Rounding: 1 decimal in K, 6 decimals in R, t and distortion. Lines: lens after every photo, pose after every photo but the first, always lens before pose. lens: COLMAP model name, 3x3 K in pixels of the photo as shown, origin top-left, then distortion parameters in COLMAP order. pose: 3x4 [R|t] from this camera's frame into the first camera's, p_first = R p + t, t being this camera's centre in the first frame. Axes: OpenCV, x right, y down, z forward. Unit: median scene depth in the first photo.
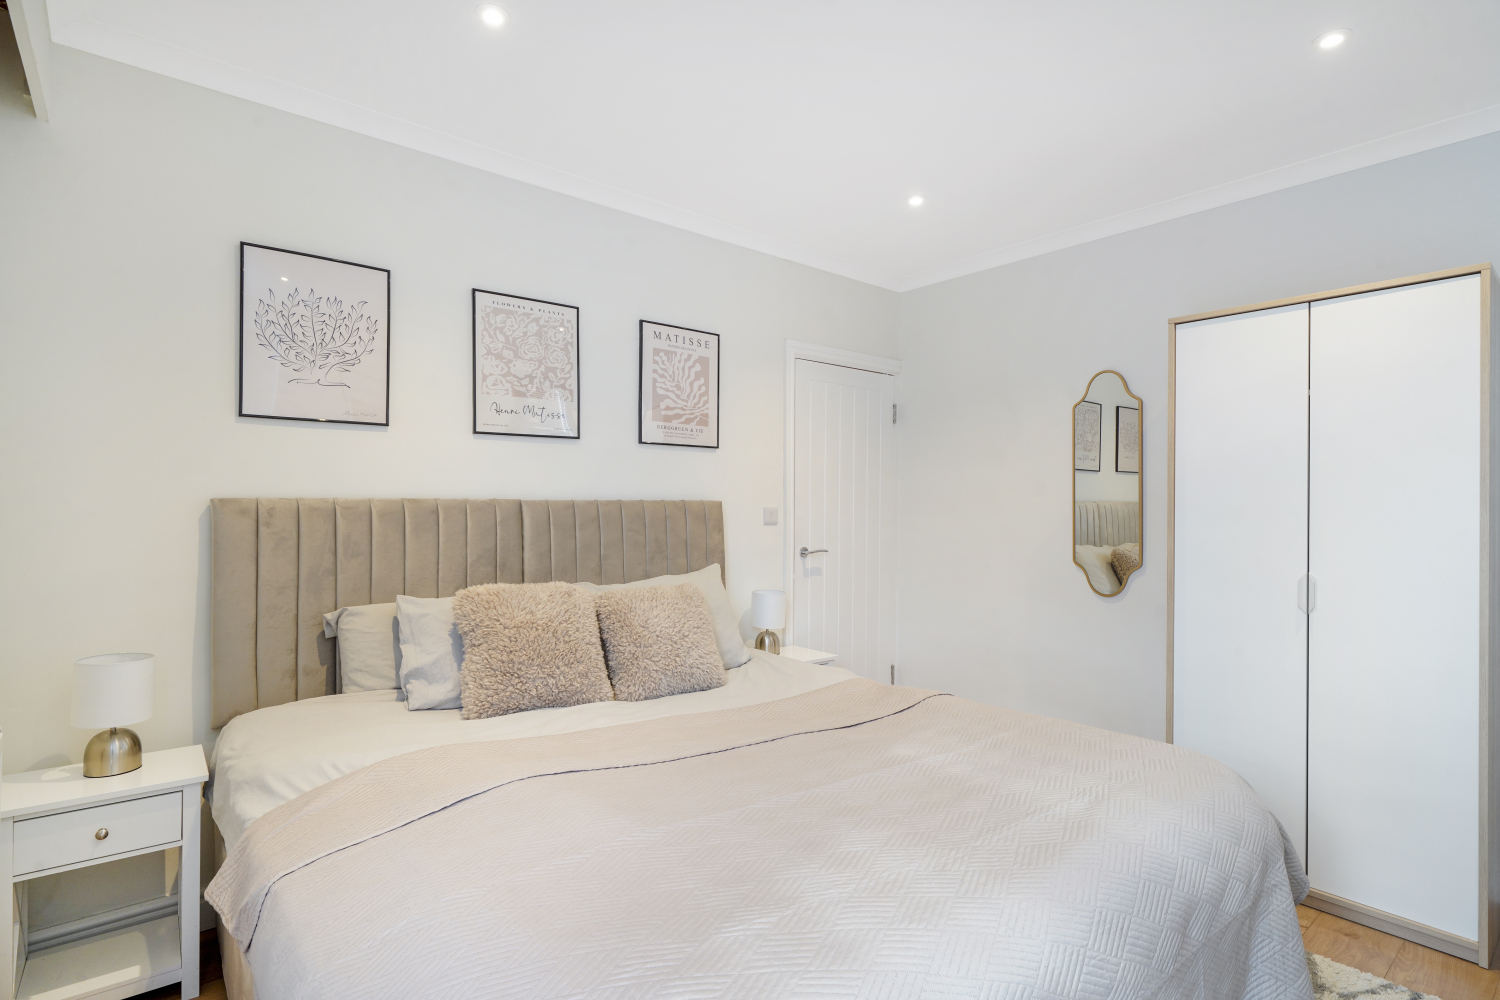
lens RADIAL K [[748.7, 0, 749.3], [0, 748.7, 497.8], [0, 0, 1]] dist [0.001539, -0.001937]
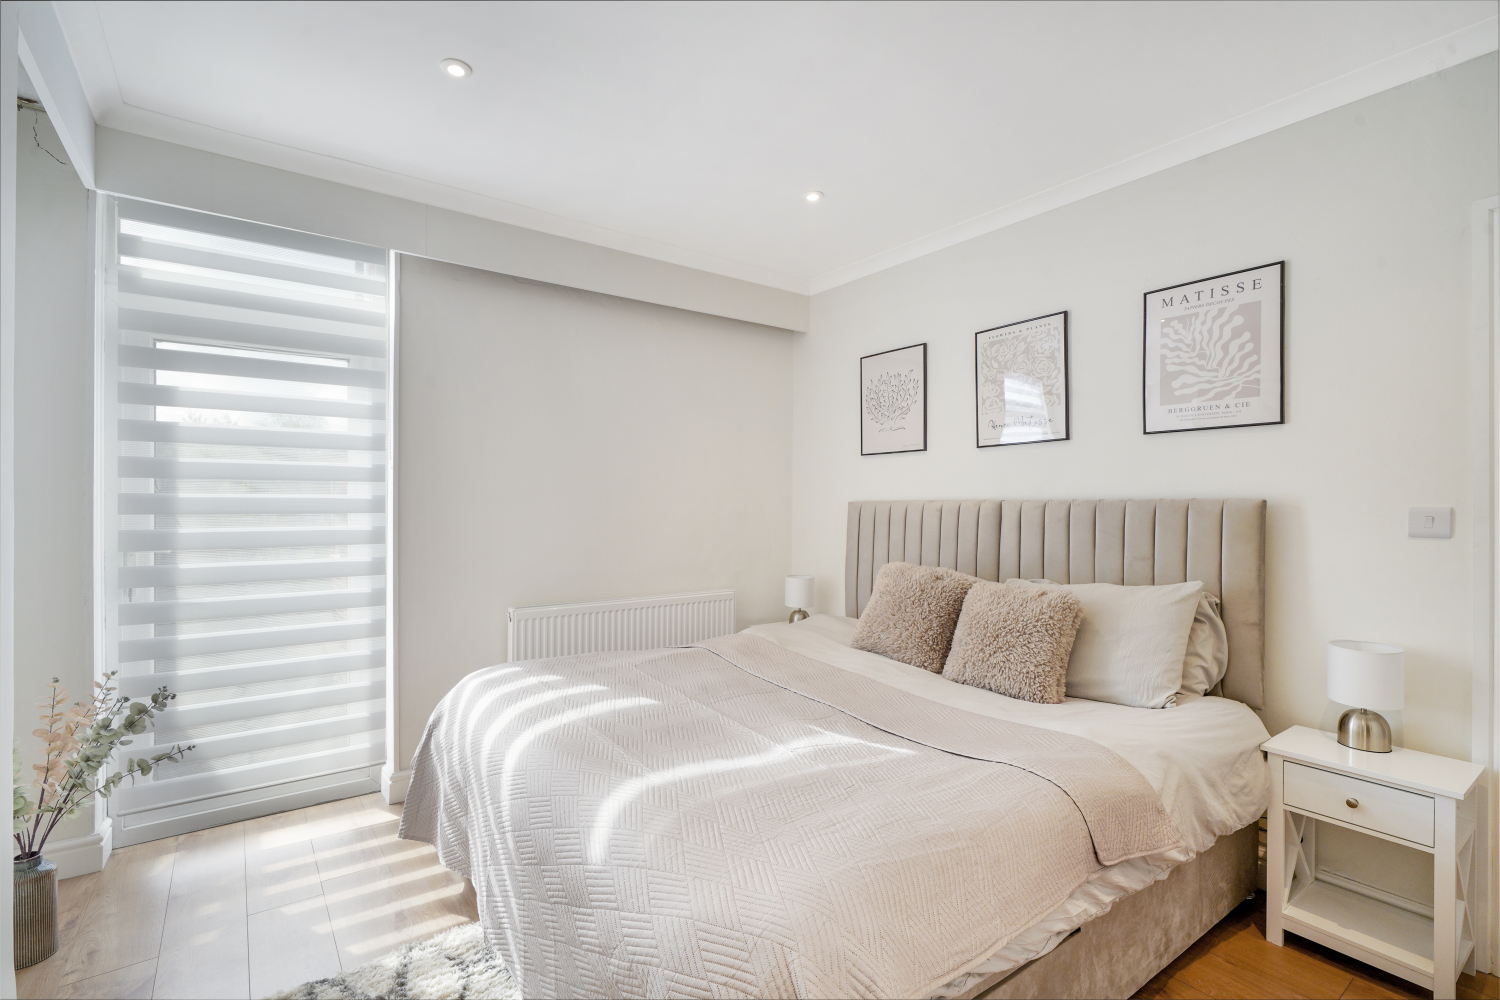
lens RADIAL K [[695.1, 0, 749.1], [0, 695.1, 509.3], [0, 0, 1]] dist [-0.005757, -0.001078]
pose [[-0.060458, 0.002849, -0.998167, 0.678339], [0.010275, 0.999945, 0.002232, 0.008900], [0.998118, -0.010122, -0.060484, 0.568234]]
